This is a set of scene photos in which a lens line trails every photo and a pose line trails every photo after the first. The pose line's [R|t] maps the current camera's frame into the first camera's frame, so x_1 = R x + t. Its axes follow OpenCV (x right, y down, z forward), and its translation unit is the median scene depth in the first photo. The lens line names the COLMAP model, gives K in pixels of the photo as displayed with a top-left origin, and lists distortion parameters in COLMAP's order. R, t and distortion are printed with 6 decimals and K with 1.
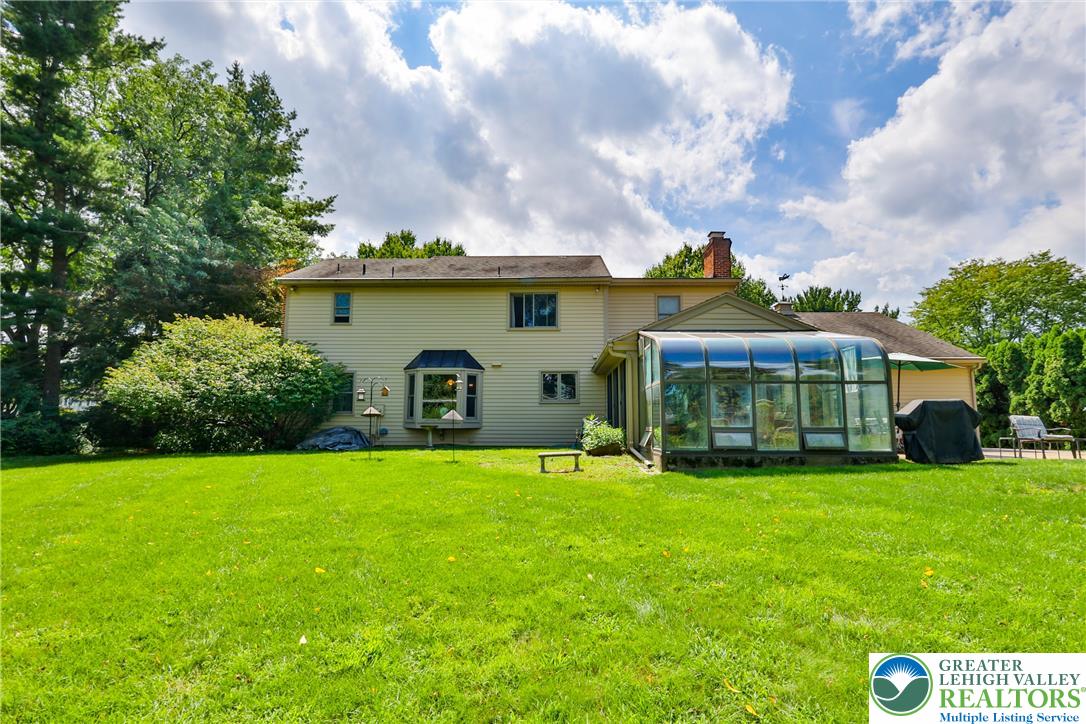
lens RADIAL K [[530.2, 0, 541.5], [0, 530.2, 362.8], [0, 0, 1]] dist [0.000557, -0.000408]
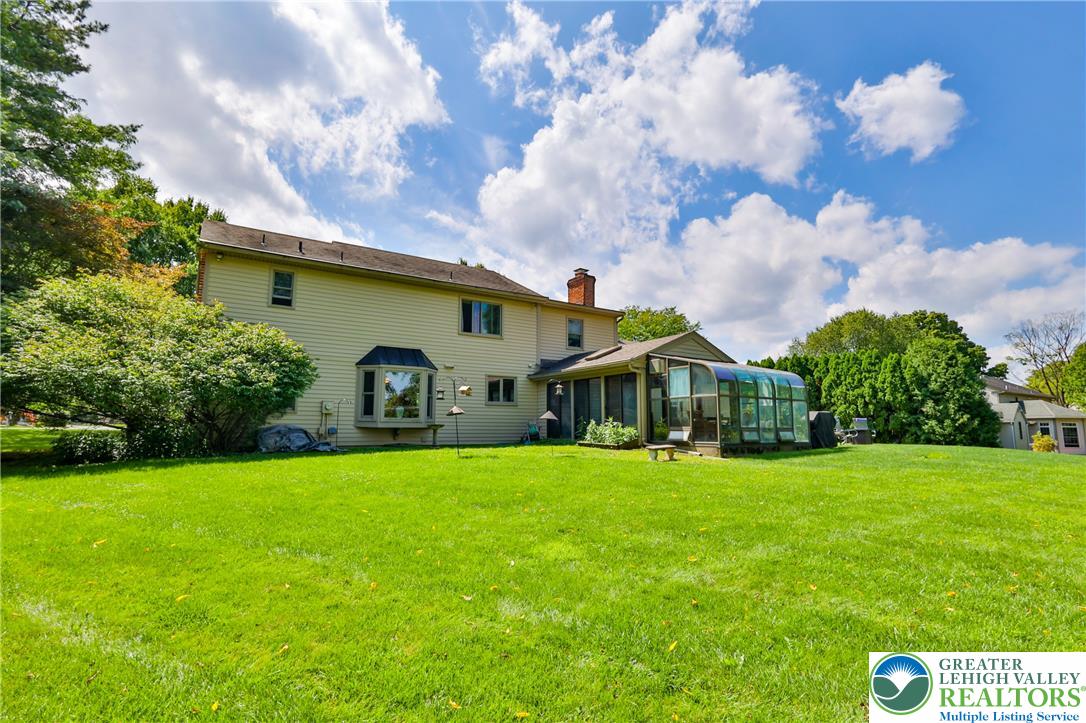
lens RADIAL K [[530.2, 0, 541.5], [0, 530.2, 362.3], [0, 0, 1]] dist [0.000557, -0.000408]
pose [[0.822721, 0.074008, 0.563607, -0.519270], [-0.071813, 0.997077, -0.026100, 0.009593], [-0.563891, -0.019001, 0.825631, 0.046159]]
